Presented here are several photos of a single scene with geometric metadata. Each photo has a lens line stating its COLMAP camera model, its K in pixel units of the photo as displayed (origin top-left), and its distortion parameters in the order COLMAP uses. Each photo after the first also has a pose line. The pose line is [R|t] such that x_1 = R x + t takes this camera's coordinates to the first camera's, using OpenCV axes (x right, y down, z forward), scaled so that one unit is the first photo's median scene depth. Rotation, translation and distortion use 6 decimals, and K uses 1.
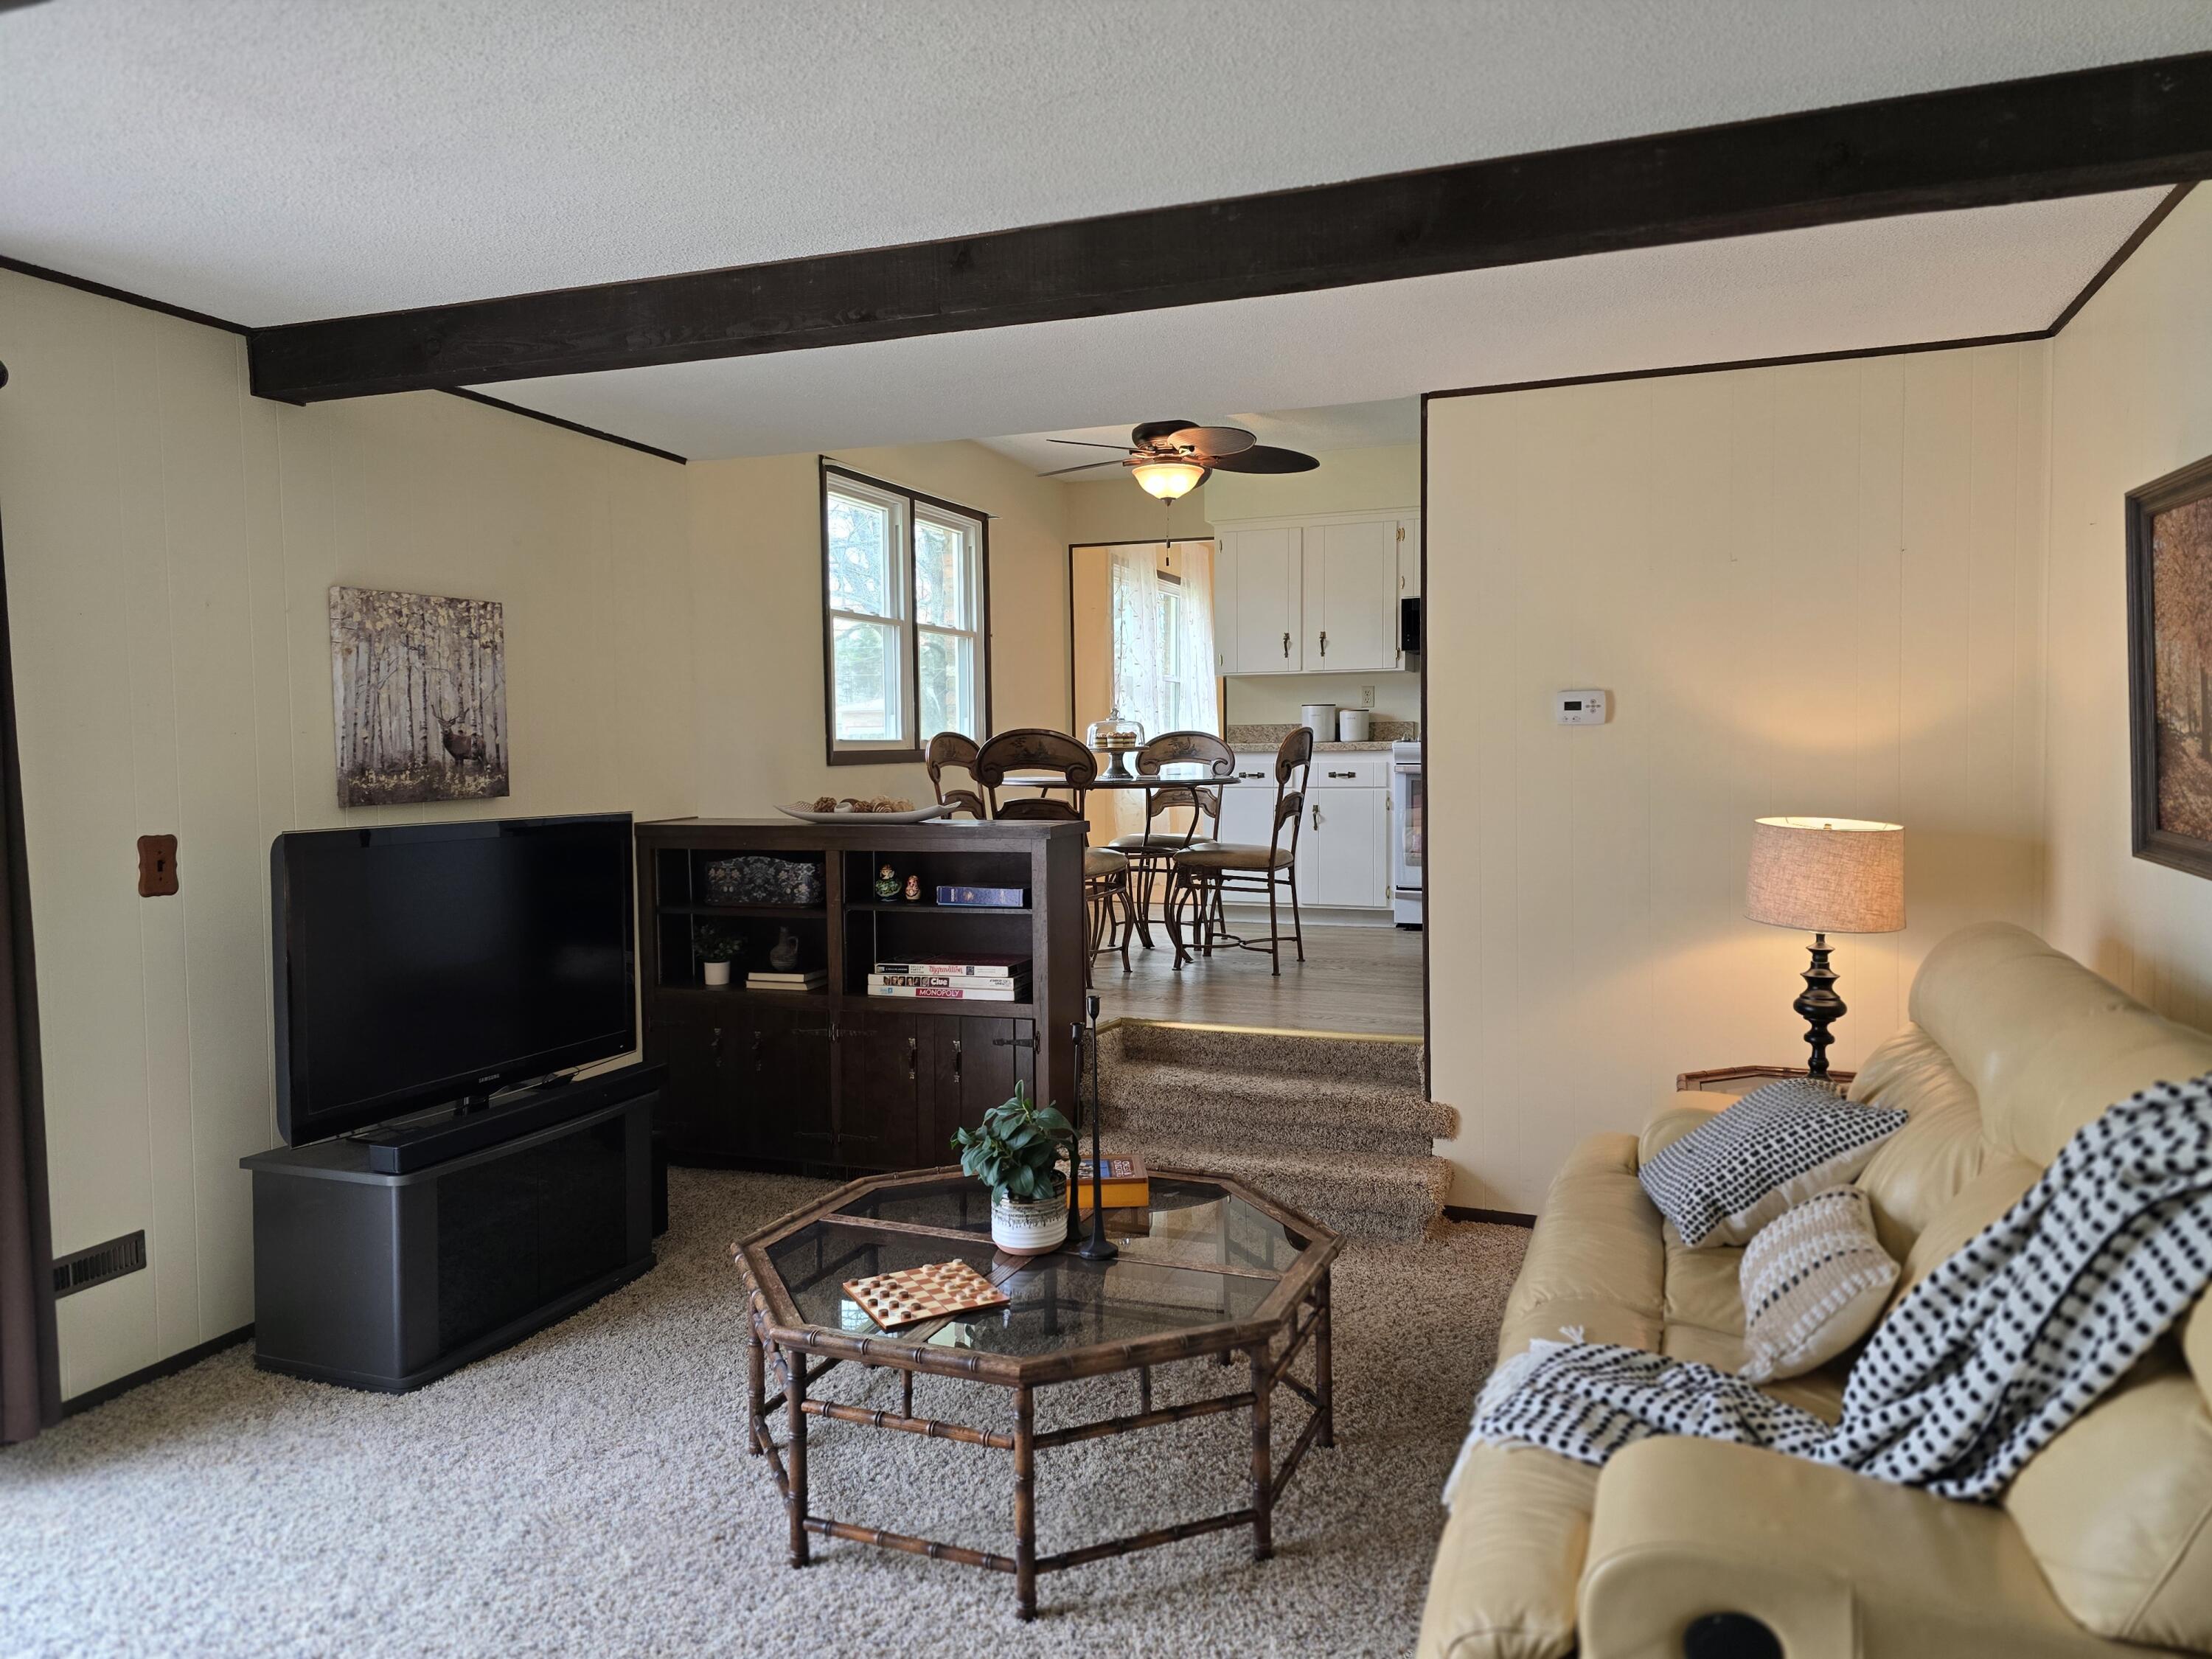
lens RADIAL K [[1474.3, 0, 1101.6], [0, 1474.3, 799.2], [0, 0, 1]] dist [0.105272, -0.120274]
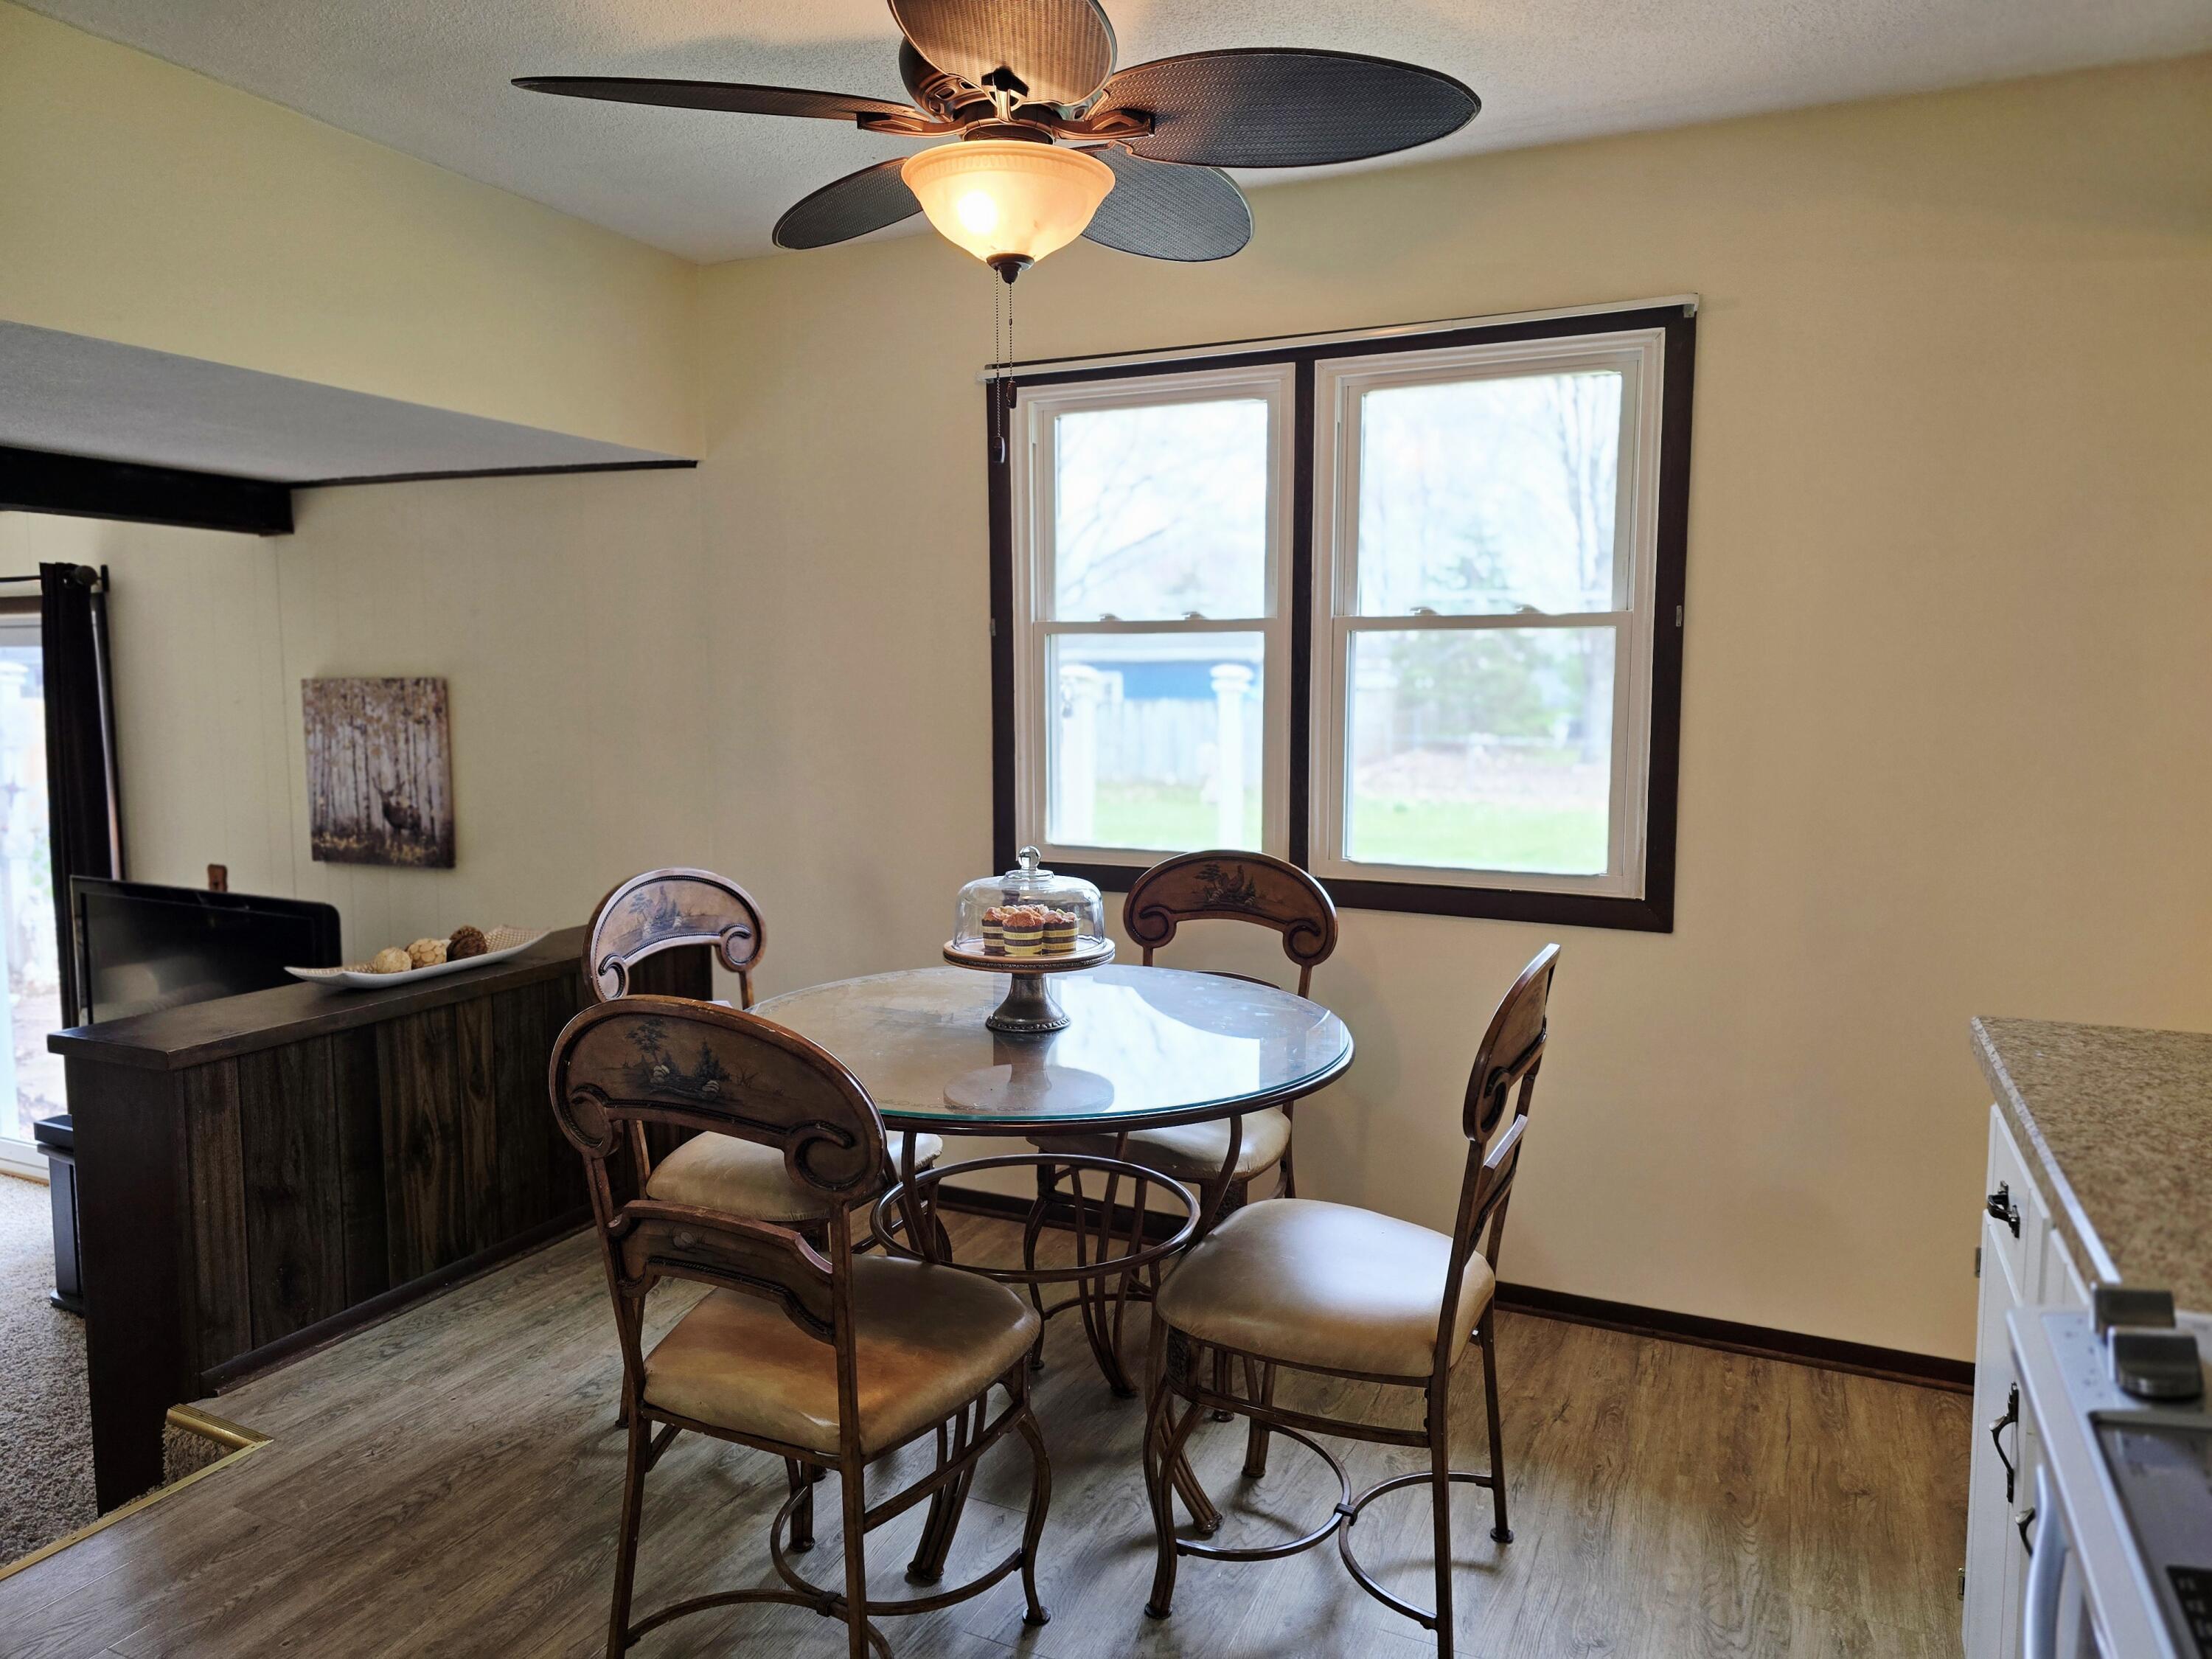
lens RADIAL K [[1477.1, 0, 1106.0], [0, 1477.1, 829.5], [0, 0, 1]] dist [0.106045, -0.120691]
pose [[-0.065907, 0.104967, -0.992289, 0.589805], [-0.043048, 0.993227, 0.107925, -0.159682], [0.996897, 0.049829, -0.060942, 1.529217]]
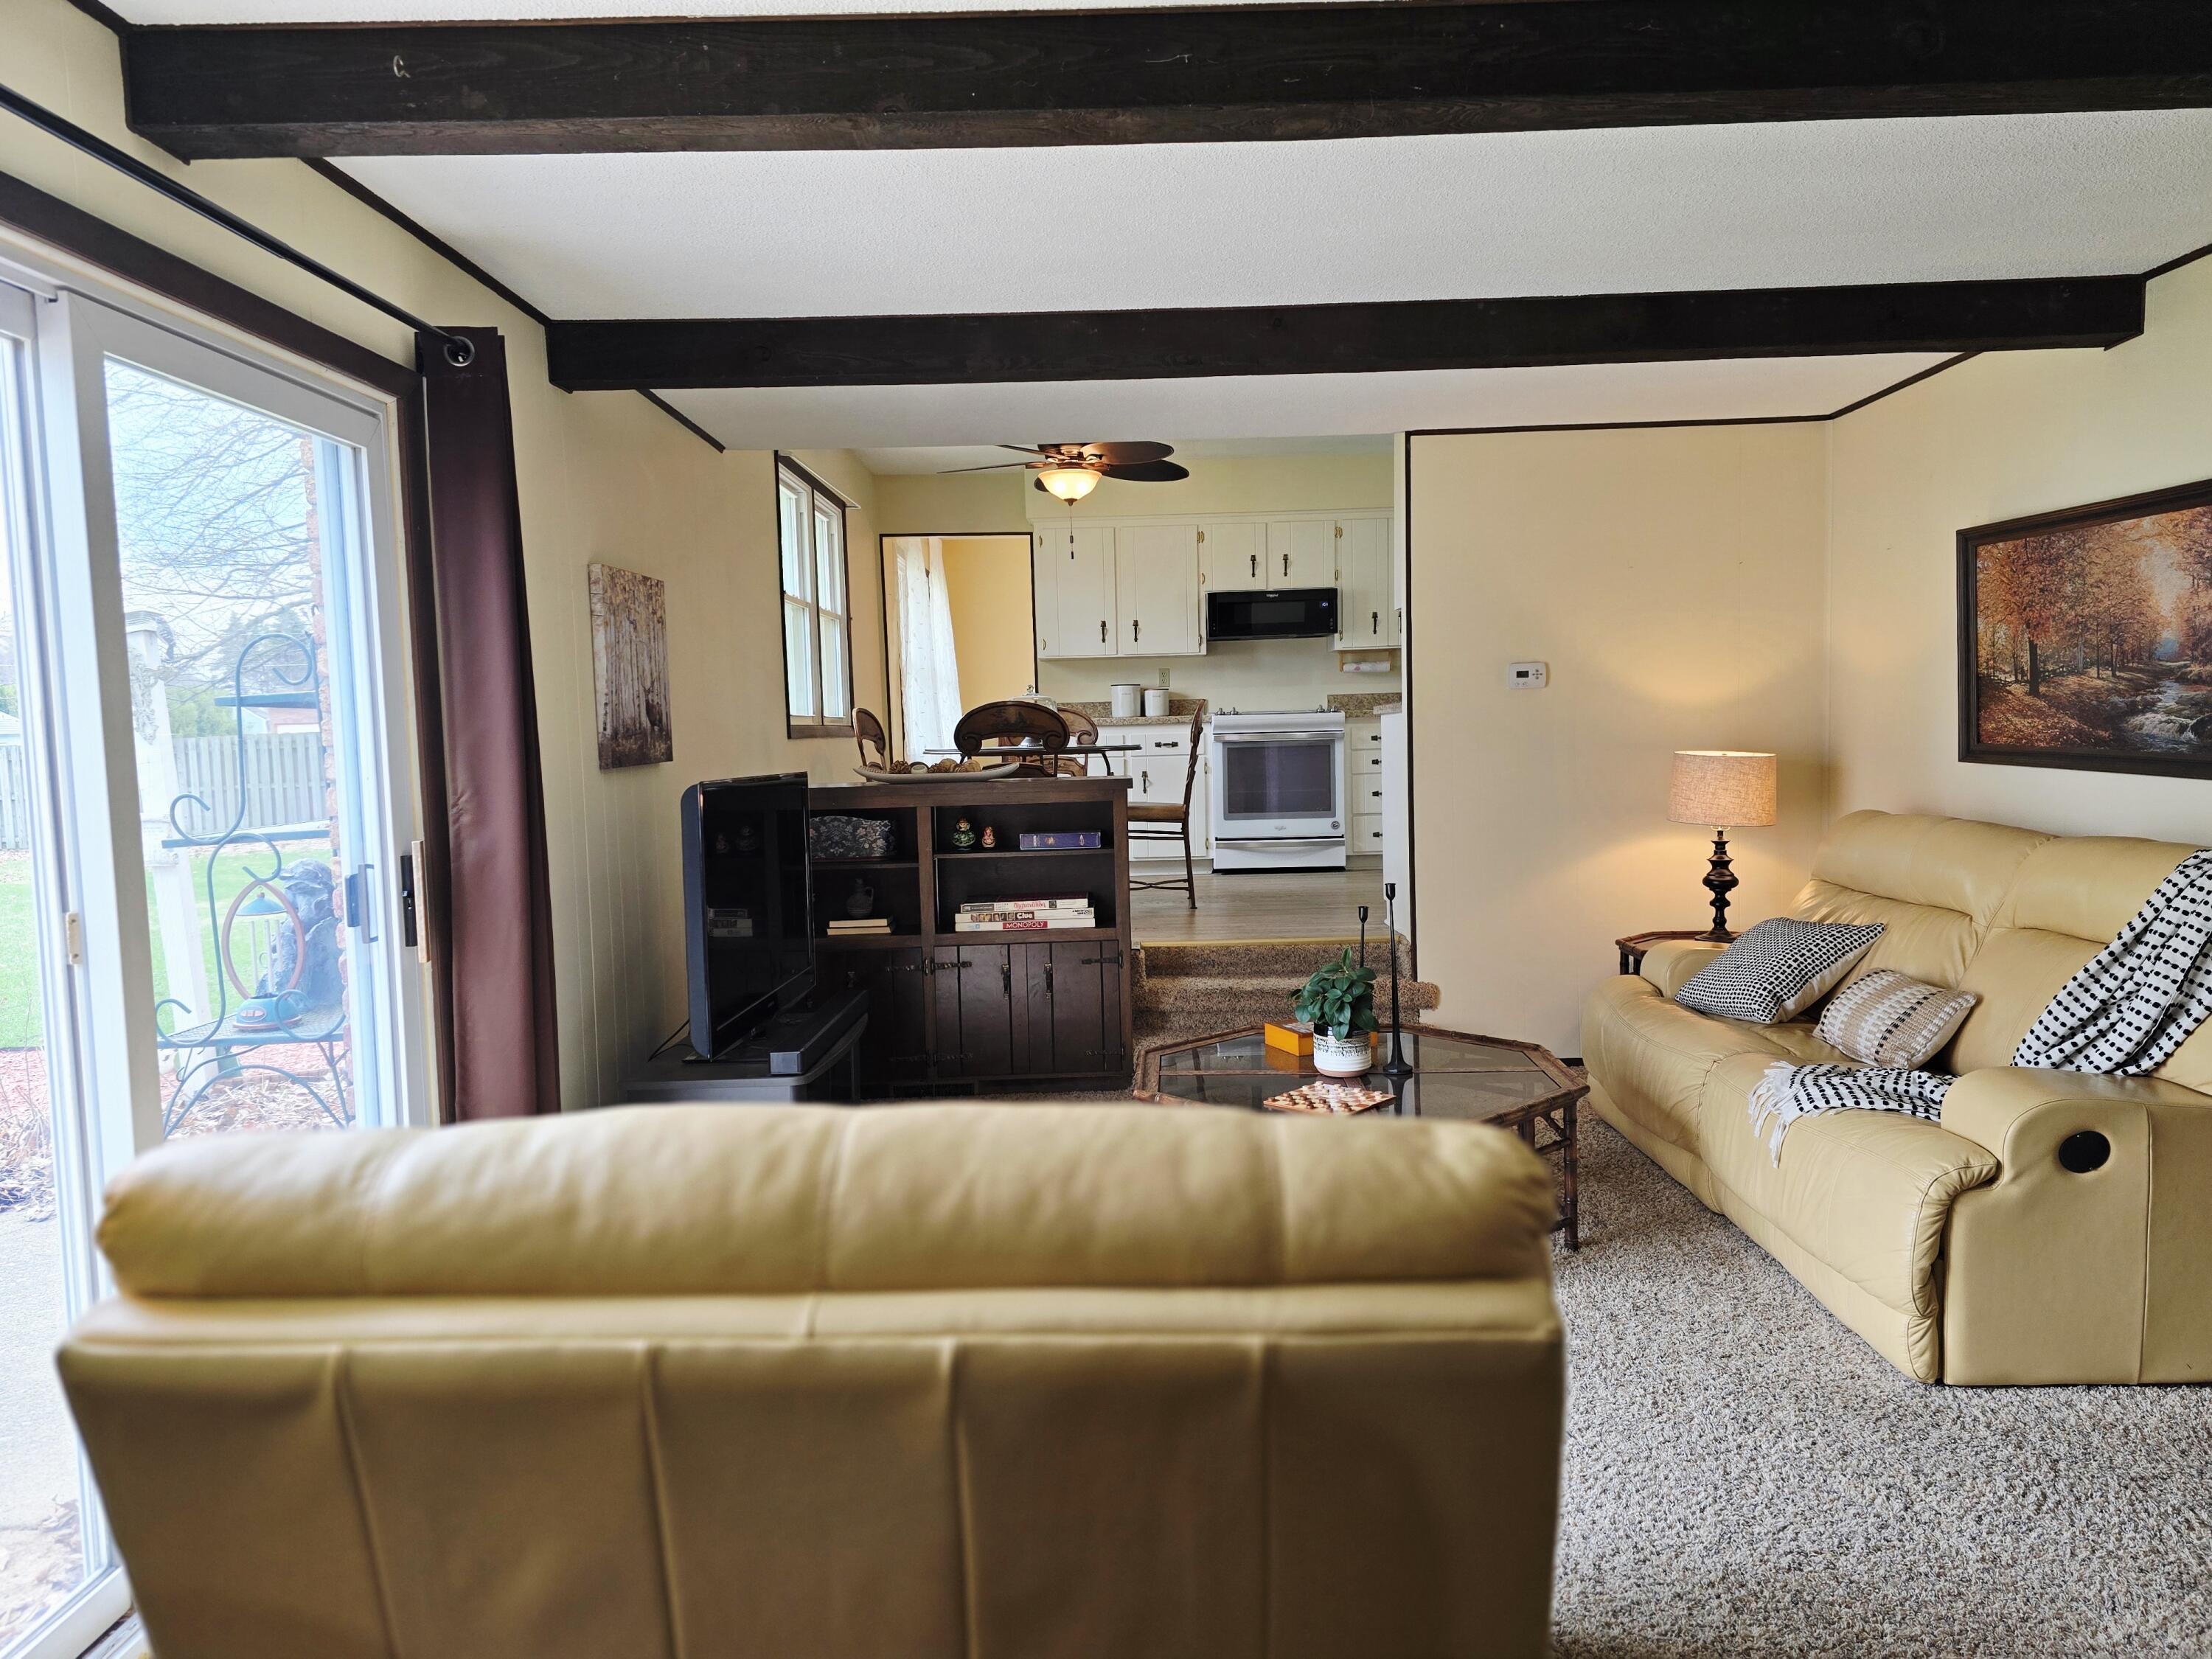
lens RADIAL K [[1477.1, 0, 1106.0], [0, 1477.1, 829.5], [0, 0, 1]] dist [0.106045, -0.120691]
pose [[0.938371, -0.037273, 0.343614, -0.481174], [0.028856, 0.999146, 0.029577, 0.024959], [-0.344423, -0.017839, 0.938645, -0.121999]]
